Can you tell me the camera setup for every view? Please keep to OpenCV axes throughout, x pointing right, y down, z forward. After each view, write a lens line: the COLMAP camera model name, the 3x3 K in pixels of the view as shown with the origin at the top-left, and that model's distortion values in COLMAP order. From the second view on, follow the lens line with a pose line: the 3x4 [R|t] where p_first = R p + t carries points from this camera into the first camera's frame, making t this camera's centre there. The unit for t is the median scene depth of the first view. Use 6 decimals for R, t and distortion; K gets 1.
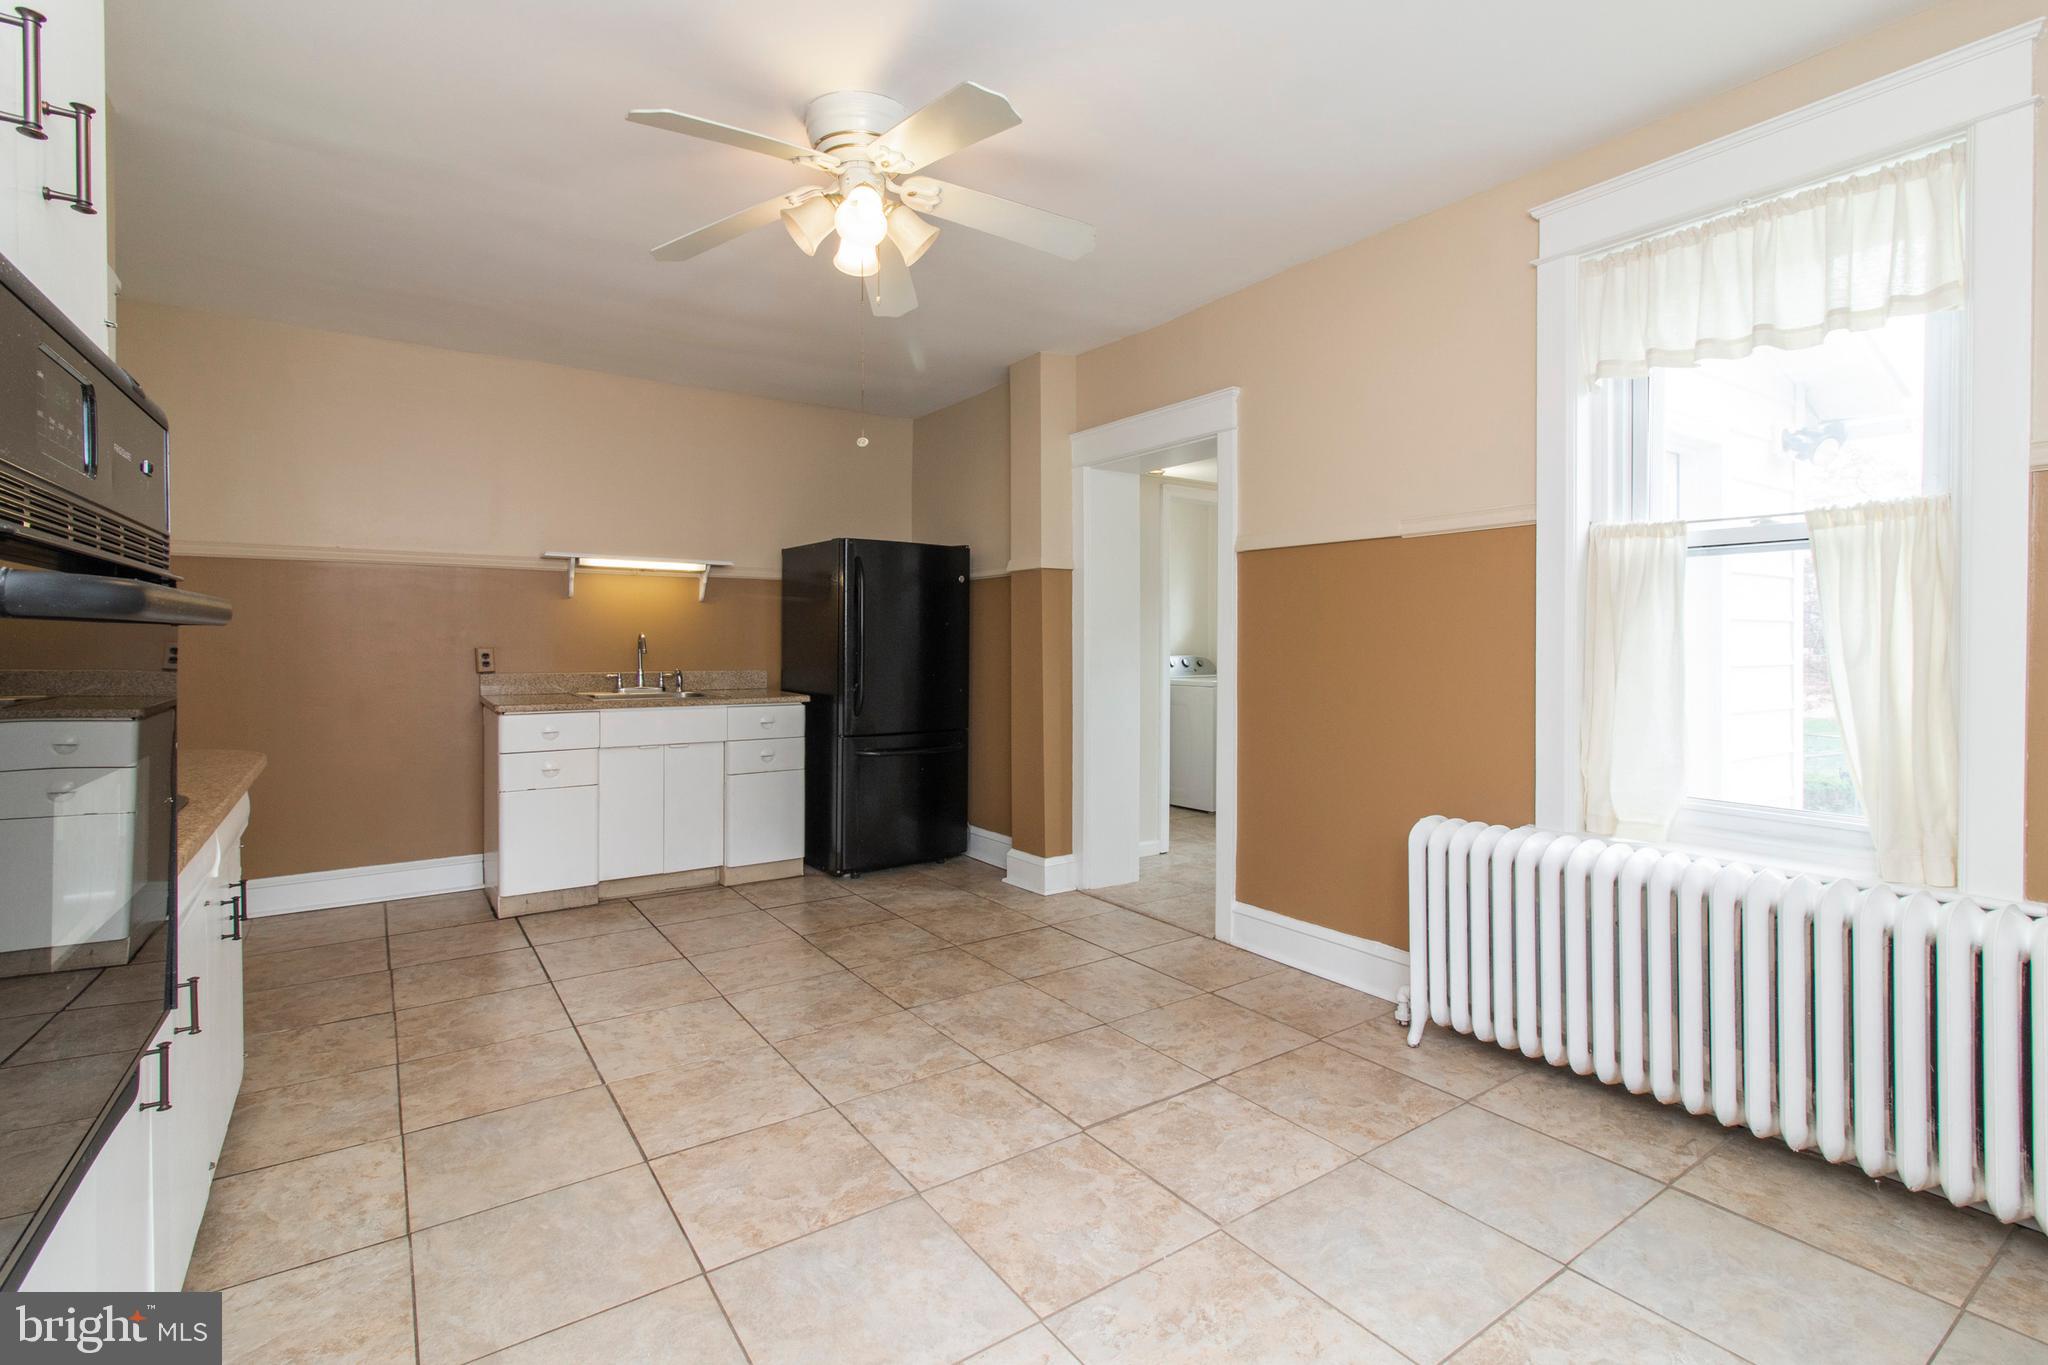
lens RADIAL K [[938.1, 0, 1013.4], [0, 938.1, 642.0], [0, 0, 1]] dist [0.003406, 0.000031]
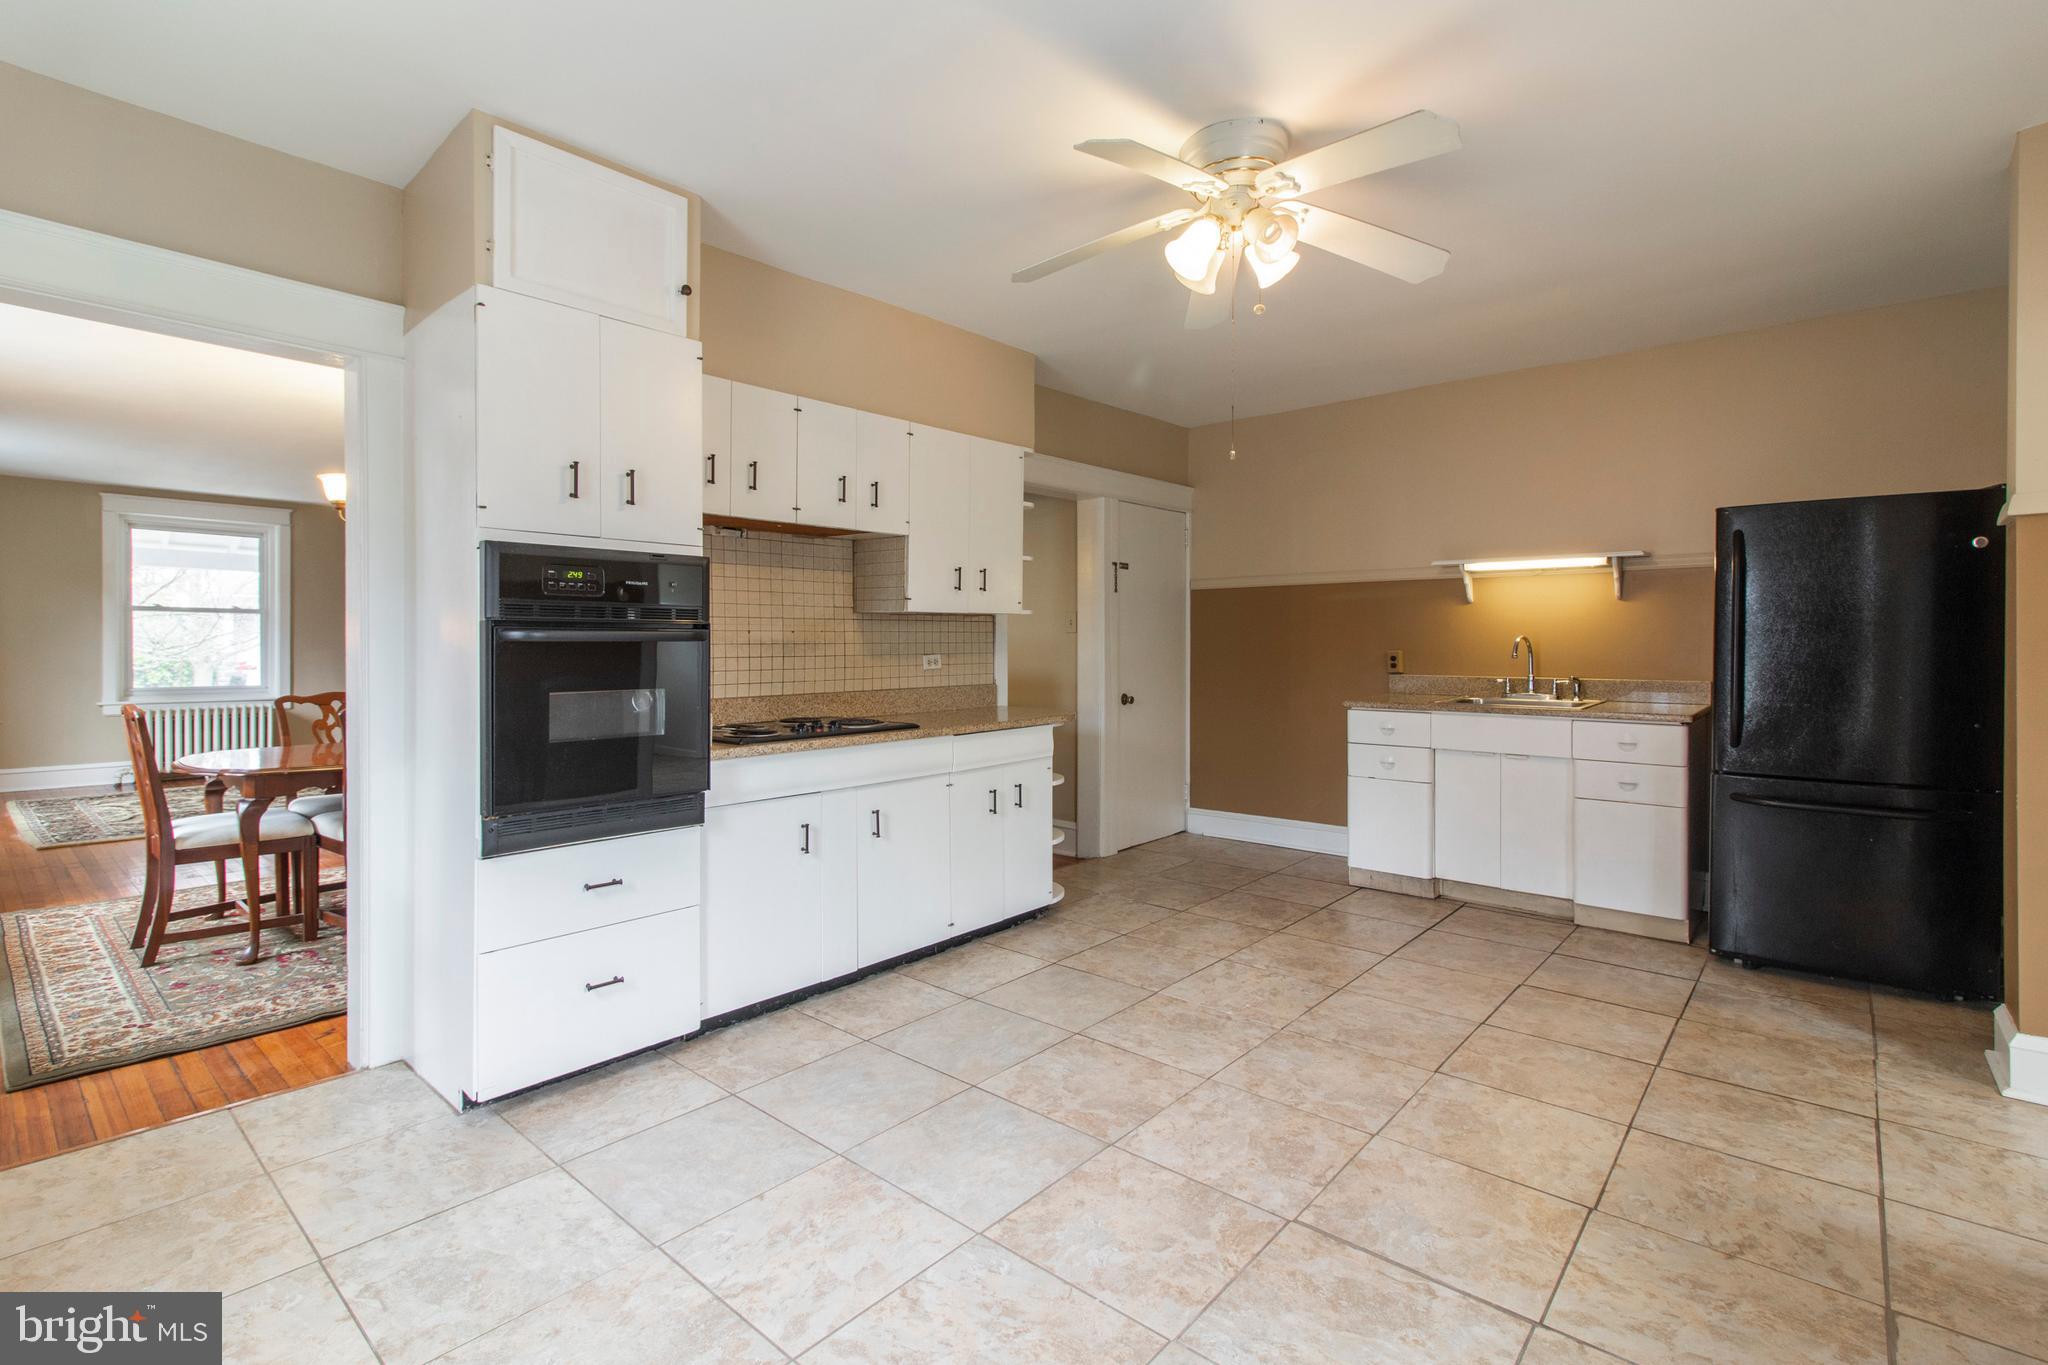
lens RADIAL K [[957.4, 0, 1024.8], [0, 957.4, 648.7], [0, 0, 1]] dist [0.004259, 0.000201]
pose [[0.250658, 0.003644, -0.968069, 0.737347], [-0.000670, 0.999993, 0.003590, -0.000781], [0.968075, -0.000252, 0.250659, 0.473471]]
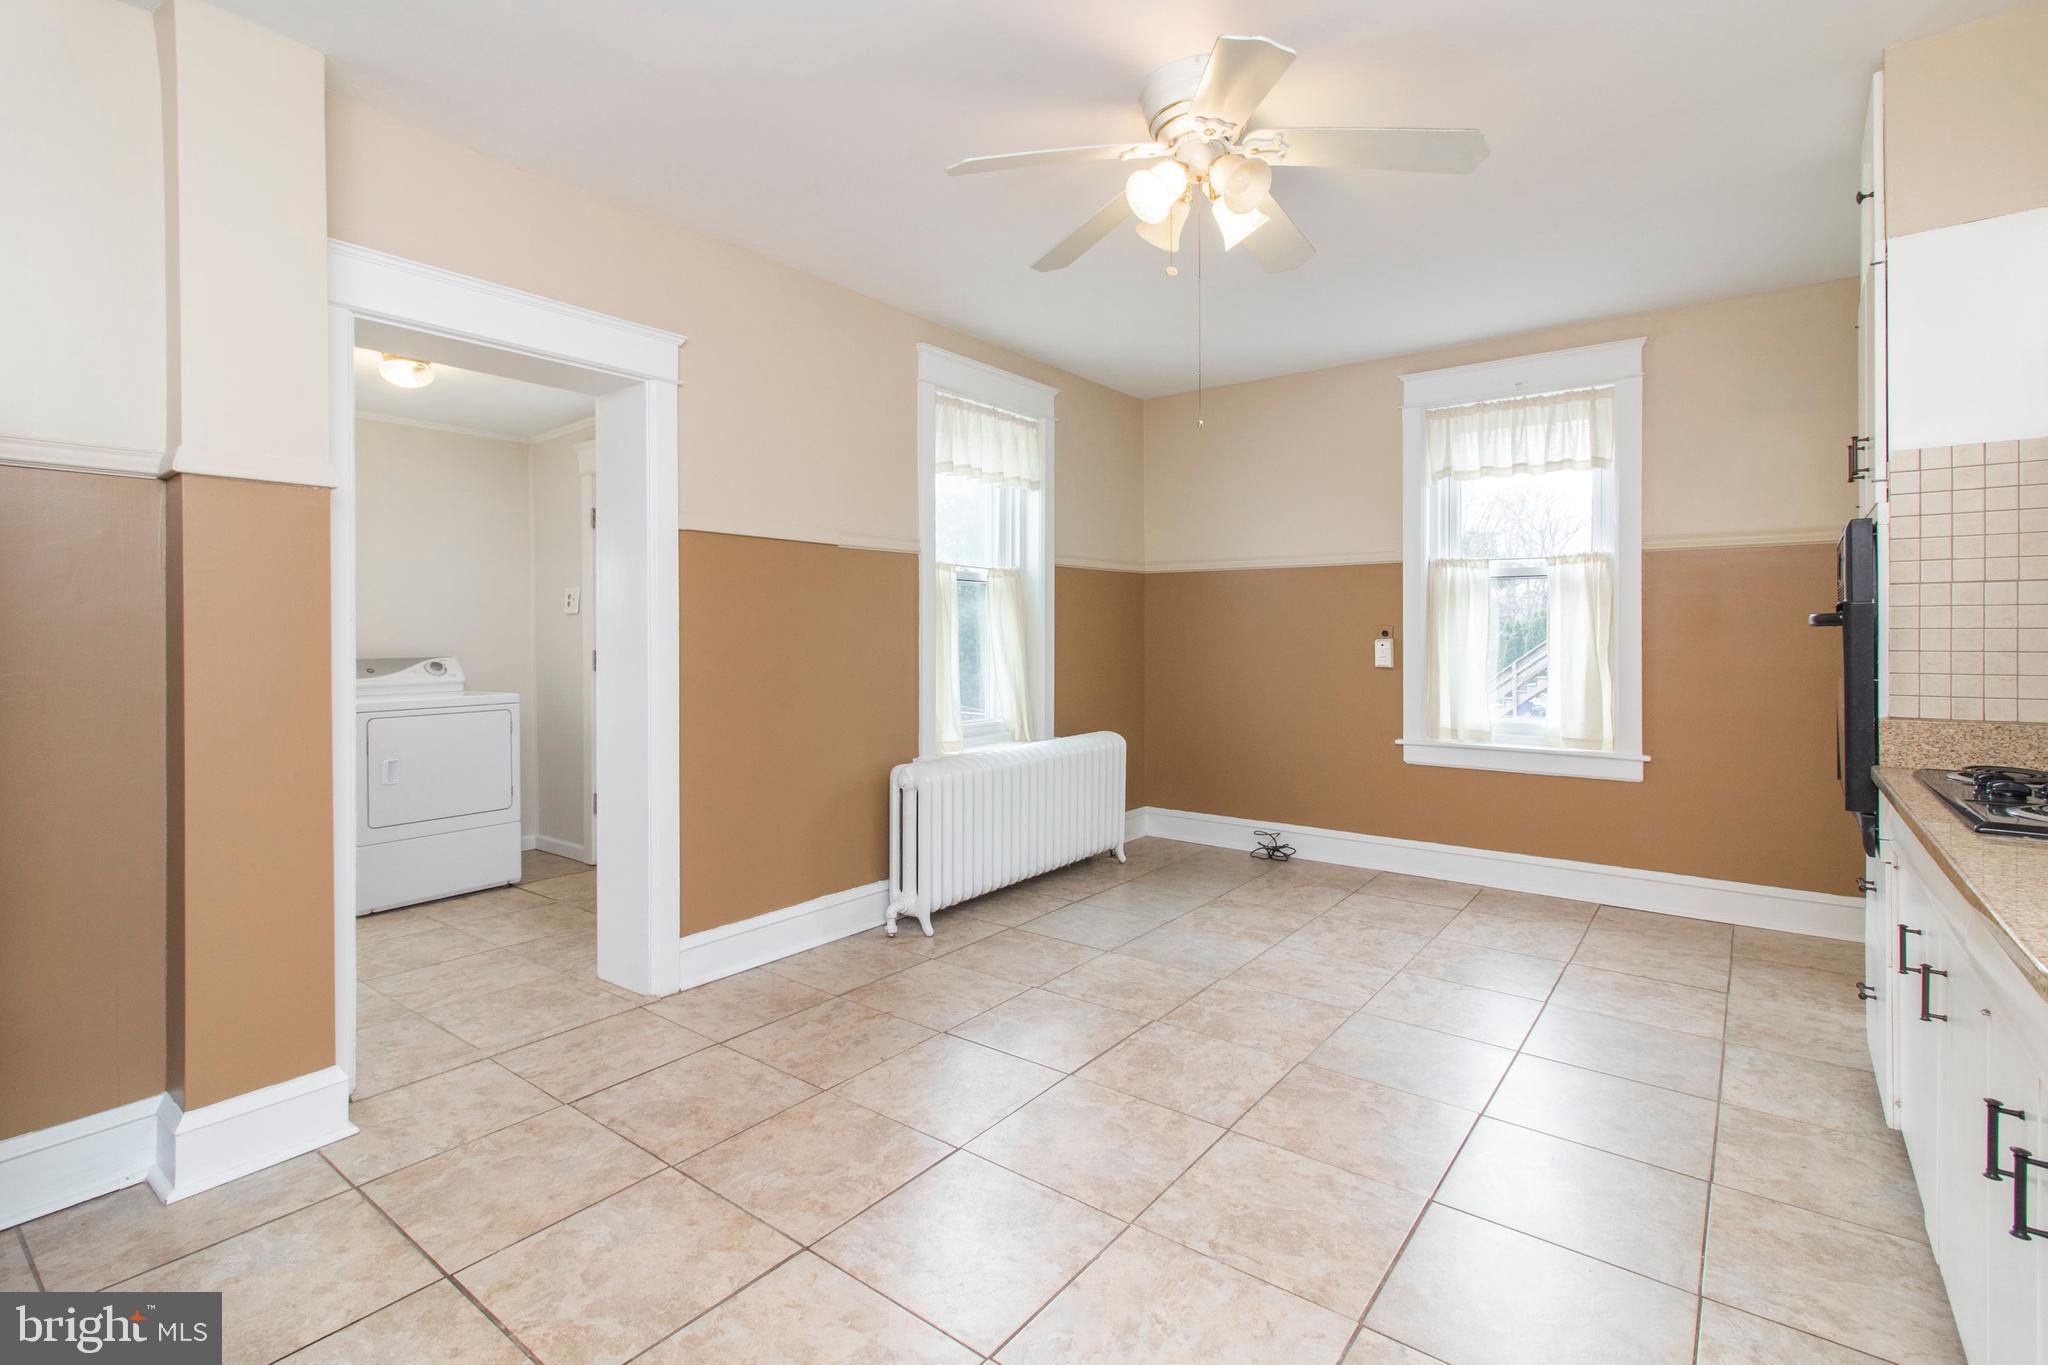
lens RADIAL K [[938.1, 0, 1013.4], [0, 938.1, 642.0], [0, 0, 1]] dist [0.003406, 0.000031]
pose [[-0.293843, -0.010303, 0.955798, -0.923553], [0.002611, 0.999930, 0.011582, -0.002720], [-0.955850, 0.005899, -0.293795, 1.338857]]
